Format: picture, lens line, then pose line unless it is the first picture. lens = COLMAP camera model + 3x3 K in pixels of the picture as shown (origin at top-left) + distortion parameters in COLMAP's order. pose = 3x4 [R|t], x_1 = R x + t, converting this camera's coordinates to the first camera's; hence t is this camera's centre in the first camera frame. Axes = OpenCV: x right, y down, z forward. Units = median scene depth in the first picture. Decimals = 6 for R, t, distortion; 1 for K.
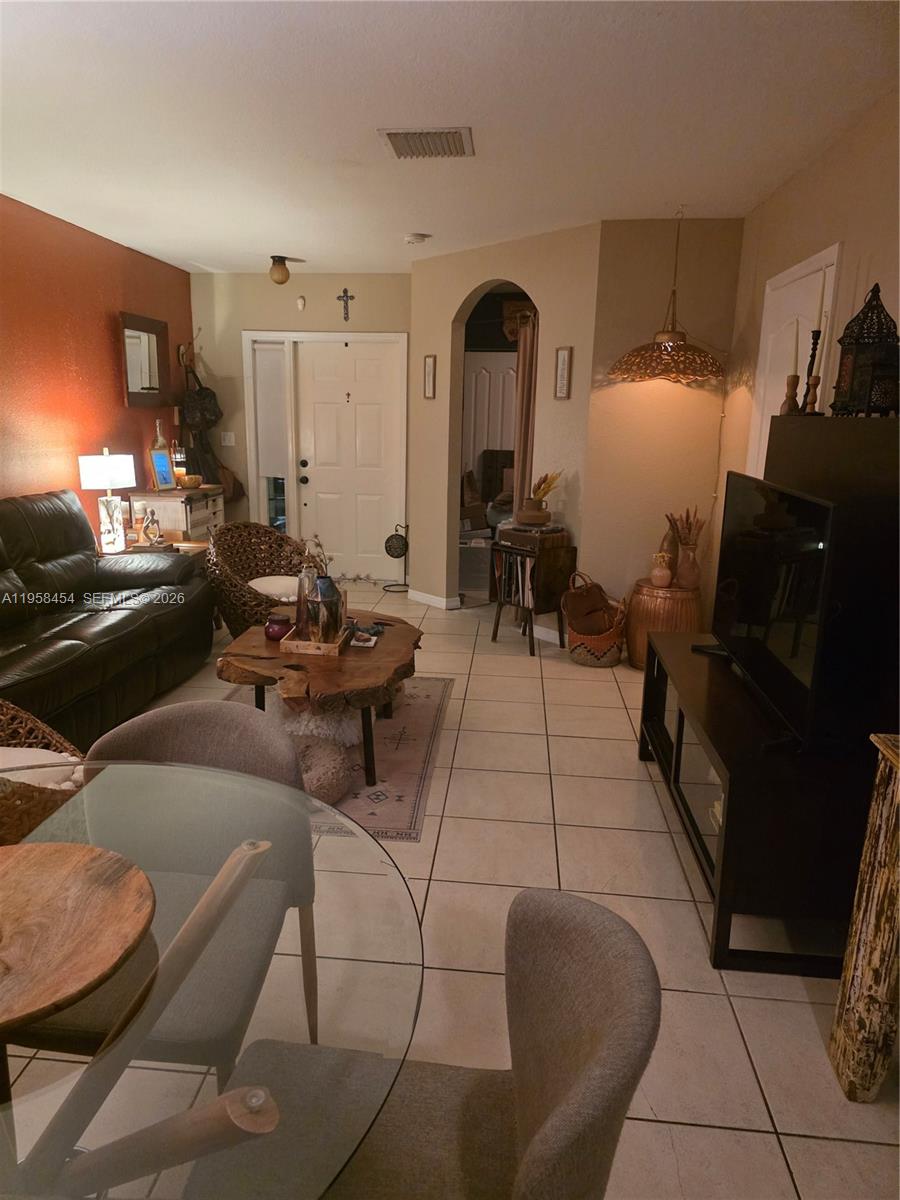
lens RADIAL K [[800.7, 0, 450.0], [0, 800.7, 600.0], [0, 0, 1]] dist [0.065586, -0.069175]
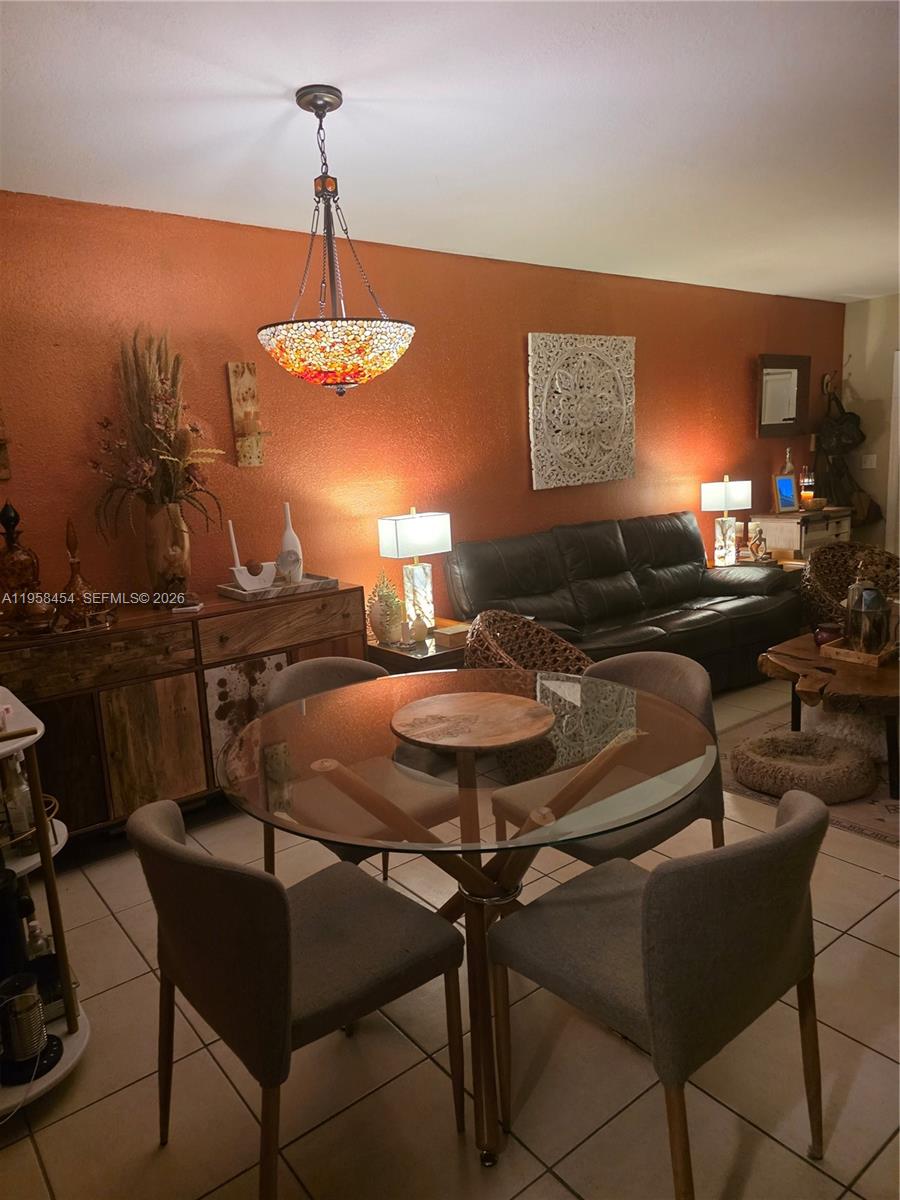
lens RADIAL K [[814.2, 0, 450.2], [0, 814.2, 617.0], [0, 0, 1]] dist [0.077621, -0.068123]
pose [[0.684061, 0.089796, -0.723877, 0.172138], [-0.104257, 0.994241, 0.024813, 0.025658], [0.721936, 0.058496, 0.689483, -0.087789]]
